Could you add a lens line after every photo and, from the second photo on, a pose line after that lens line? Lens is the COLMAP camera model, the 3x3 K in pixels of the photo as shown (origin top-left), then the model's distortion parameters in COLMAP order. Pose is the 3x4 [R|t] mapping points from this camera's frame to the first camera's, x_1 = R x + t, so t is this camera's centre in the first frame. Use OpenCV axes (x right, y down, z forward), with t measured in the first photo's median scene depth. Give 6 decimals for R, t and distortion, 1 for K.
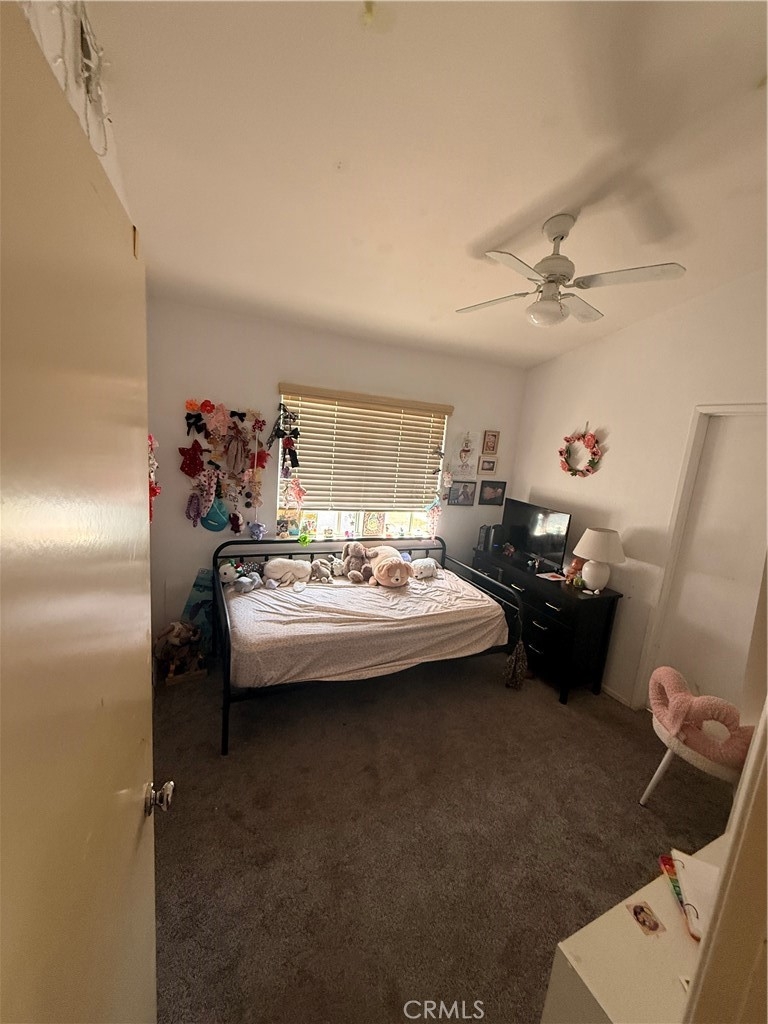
lens RADIAL K [[407.7, 0, 381.6], [0, 407.7, 508.0], [0, 0, 1]] dist [-0.000057, 0.000020]
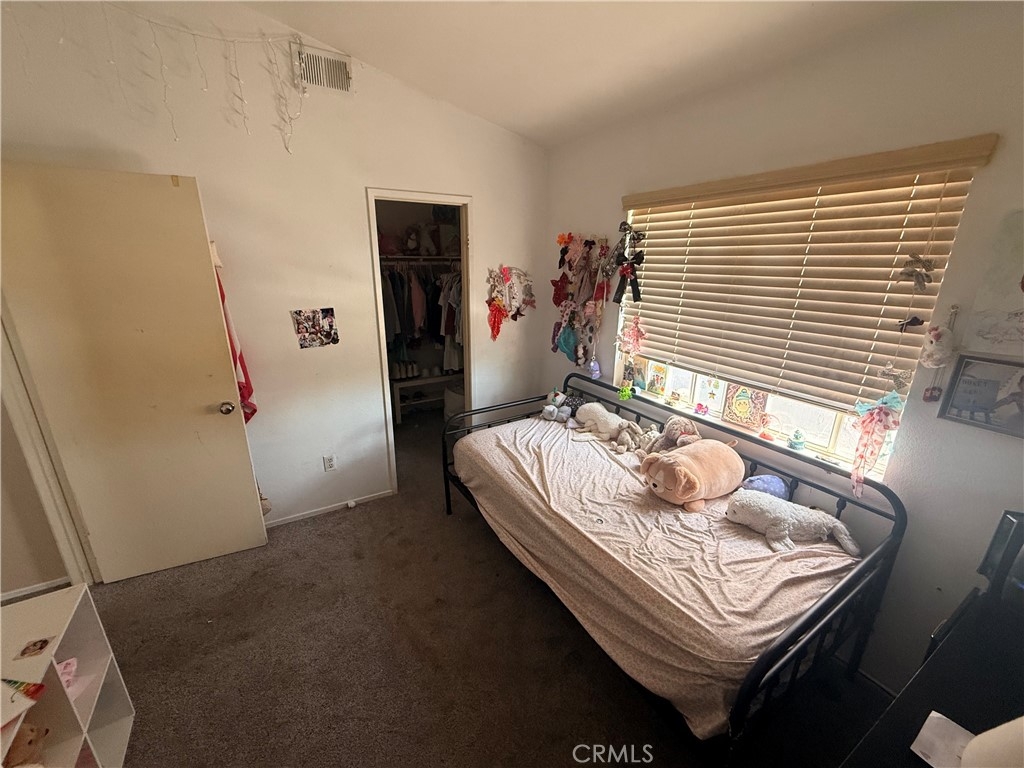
lens RADIAL K [[407.7, 0, 508.5], [0, 407.7, 387.2], [0, 0, 1]] dist [-0.000057, 0.000020]
pose [[0.105954, 0.207271, -0.972529, 0.582444], [-0.170963, 0.967268, 0.187524, -0.045098], [0.979564, 0.146397, 0.137921, 0.678993]]
